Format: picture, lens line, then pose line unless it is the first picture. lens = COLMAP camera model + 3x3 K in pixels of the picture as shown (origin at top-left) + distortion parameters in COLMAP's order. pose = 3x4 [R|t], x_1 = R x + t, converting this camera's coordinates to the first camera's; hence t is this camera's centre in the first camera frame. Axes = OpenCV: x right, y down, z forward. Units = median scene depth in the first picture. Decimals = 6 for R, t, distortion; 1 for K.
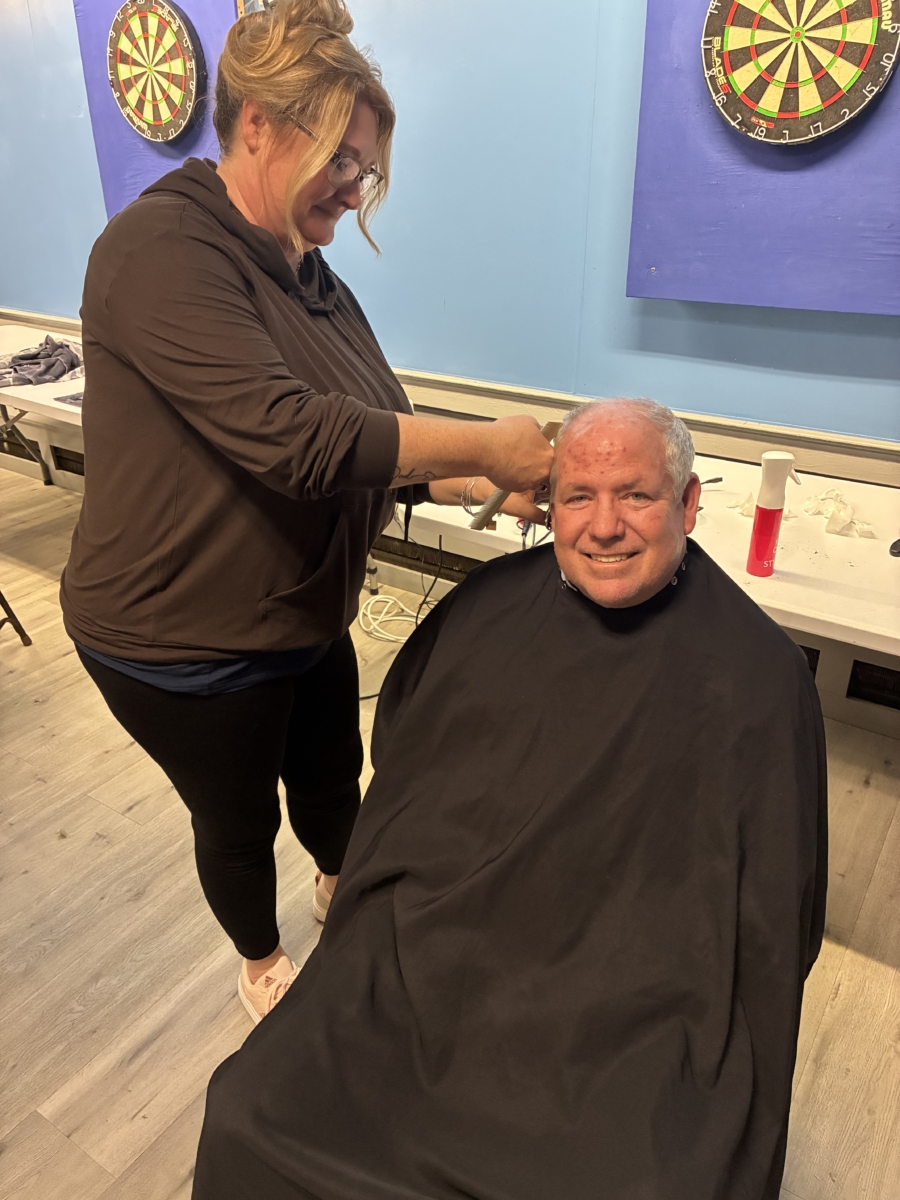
lens RADIAL K [[912.4, 0, 451.9], [0, 912.4, 595.0], [0, 0, 1]] dist [-0.004397, -0.009641]
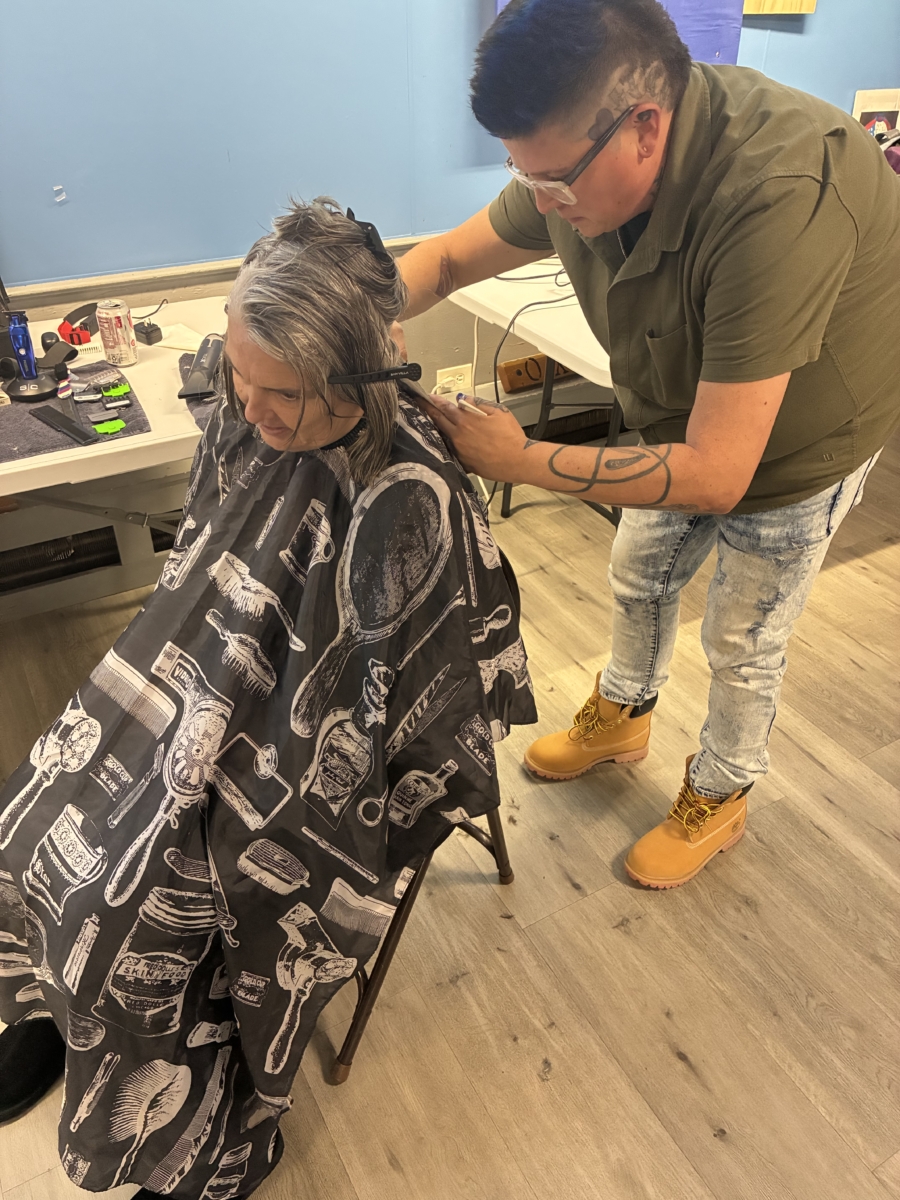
lens RADIAL K [[912.4, 0, 449.4], [0, 912.4, 597.9], [0, 0, 1]] dist [-0.004397, -0.009641]
pose [[0.453665, -0.512630, 0.728971, -0.887095], [0.380346, 0.851127, 0.361829, -0.300215], [-0.805931, 0.113112, 0.581103, 0.667113]]
